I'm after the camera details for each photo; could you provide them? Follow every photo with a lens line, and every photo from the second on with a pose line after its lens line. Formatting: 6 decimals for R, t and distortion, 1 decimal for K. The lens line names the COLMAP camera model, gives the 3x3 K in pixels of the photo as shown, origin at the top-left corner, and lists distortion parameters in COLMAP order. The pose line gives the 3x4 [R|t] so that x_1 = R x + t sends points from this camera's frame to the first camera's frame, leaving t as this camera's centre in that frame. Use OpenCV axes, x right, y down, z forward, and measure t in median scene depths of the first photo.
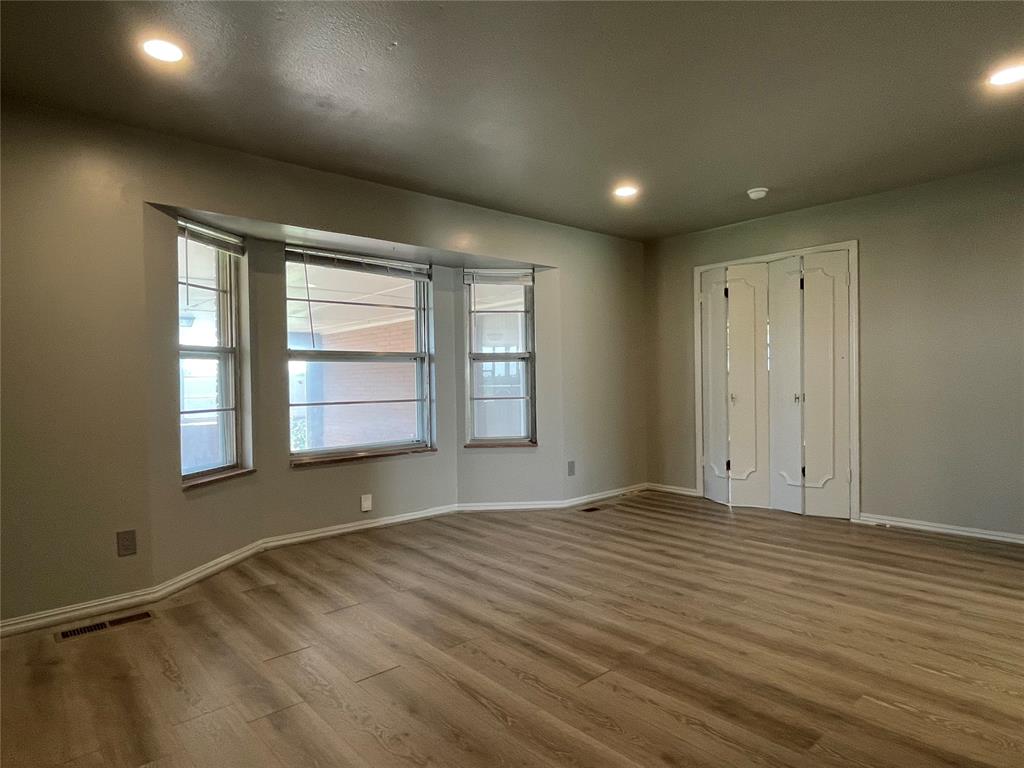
lens RADIAL K [[598.3, 0, 502.0], [0, 598.3, 390.0], [0, 0, 1]] dist [-0.001338, -0.000210]
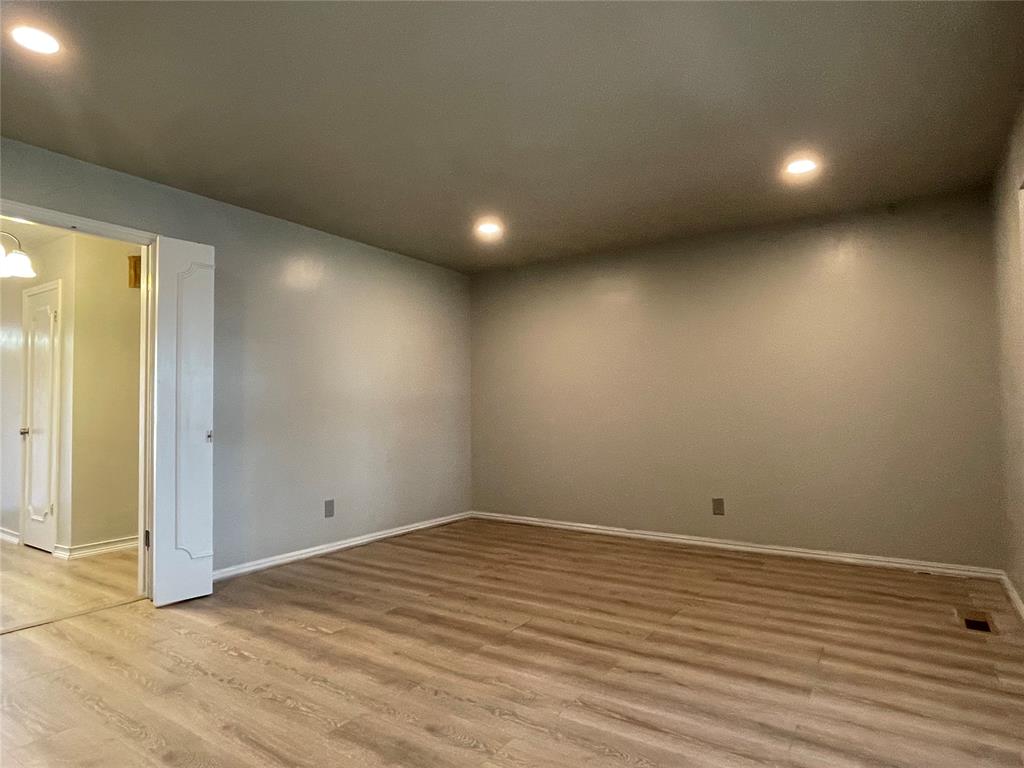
lens RADIAL K [[598.3, 0, 502.0], [0, 598.3, 390.0], [0, 0, 1]] dist [-0.001338, -0.000210]
pose [[-0.967295, 0.017629, -0.253039, 0.368974], [0.021463, 0.999693, -0.012401, -0.017188], [0.252743, -0.017426, -0.967377, 1.607942]]
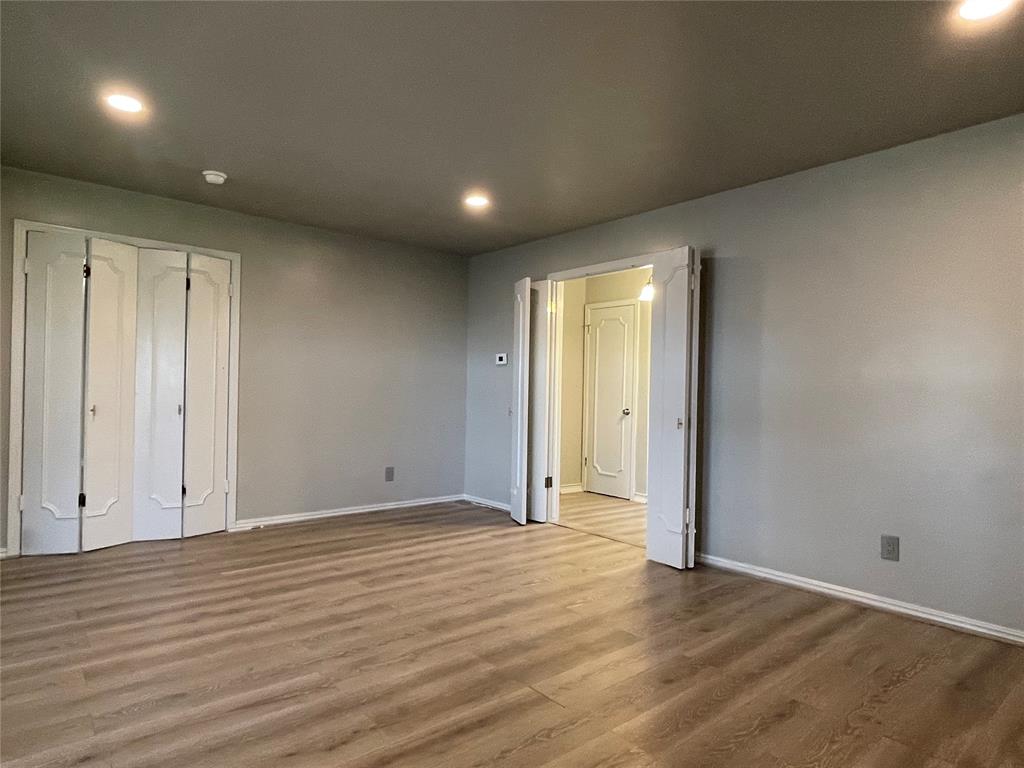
lens RADIAL K [[598.3, 0, 502.0], [0, 598.3, 390.0], [0, 0, 1]] dist [-0.001338, -0.000210]
pose [[0.018226, 0.020916, 0.999615, -0.589352], [-0.004955, 0.999771, -0.020829, 0.000933], [-0.999822, -0.004573, 0.018326, 0.744443]]
